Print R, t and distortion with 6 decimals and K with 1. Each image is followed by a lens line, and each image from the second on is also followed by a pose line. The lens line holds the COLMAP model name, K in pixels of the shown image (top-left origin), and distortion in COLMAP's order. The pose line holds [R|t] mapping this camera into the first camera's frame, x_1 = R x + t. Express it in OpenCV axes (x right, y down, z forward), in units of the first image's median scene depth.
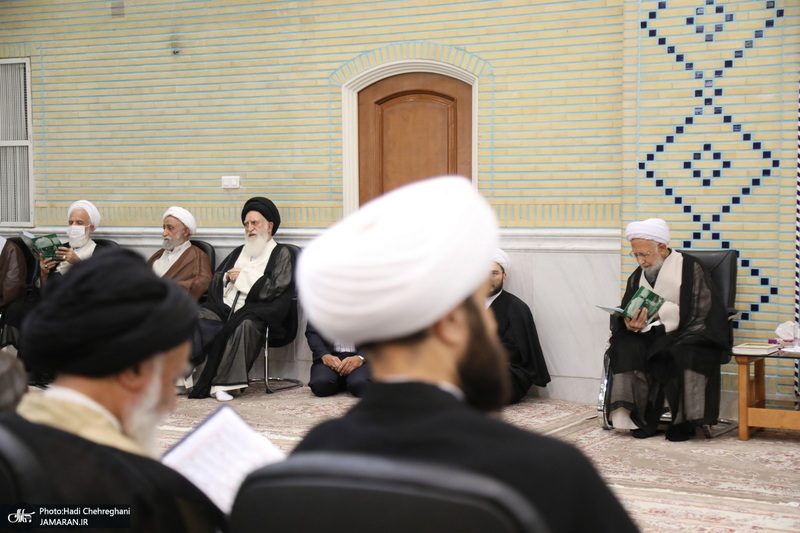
lens RADIAL K [[1560.5, 0, 400.3], [0, 1560.5, 264.1], [0, 0, 1]] dist [0.630438, 0.000000]
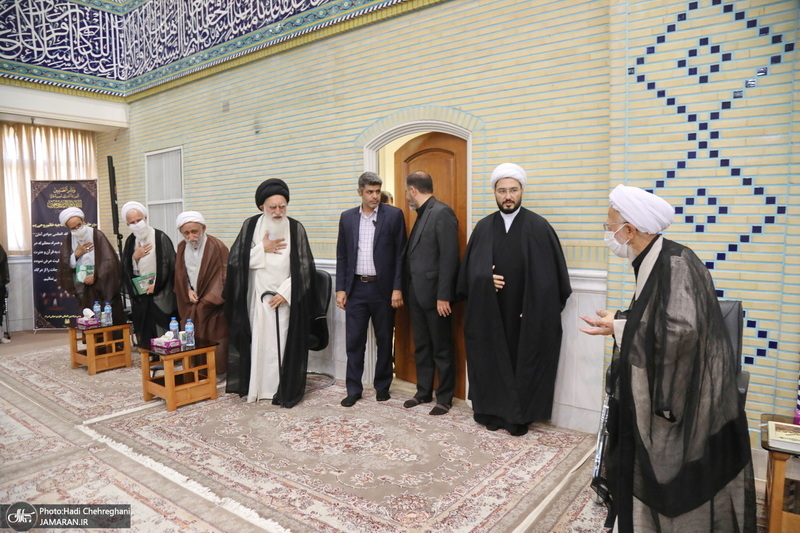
lens RADIAL K [[514.5, 0, 394.8], [0, 514.5, 269.0], [0, 0, 1]] dist [-0.078567, 0.024736]
pose [[0.989008, 0.009295, -0.147570, 0.050814], [-0.001881, 0.998732, 0.050298, -0.039328], [0.147851, -0.049468, 0.987772, 0.637495]]
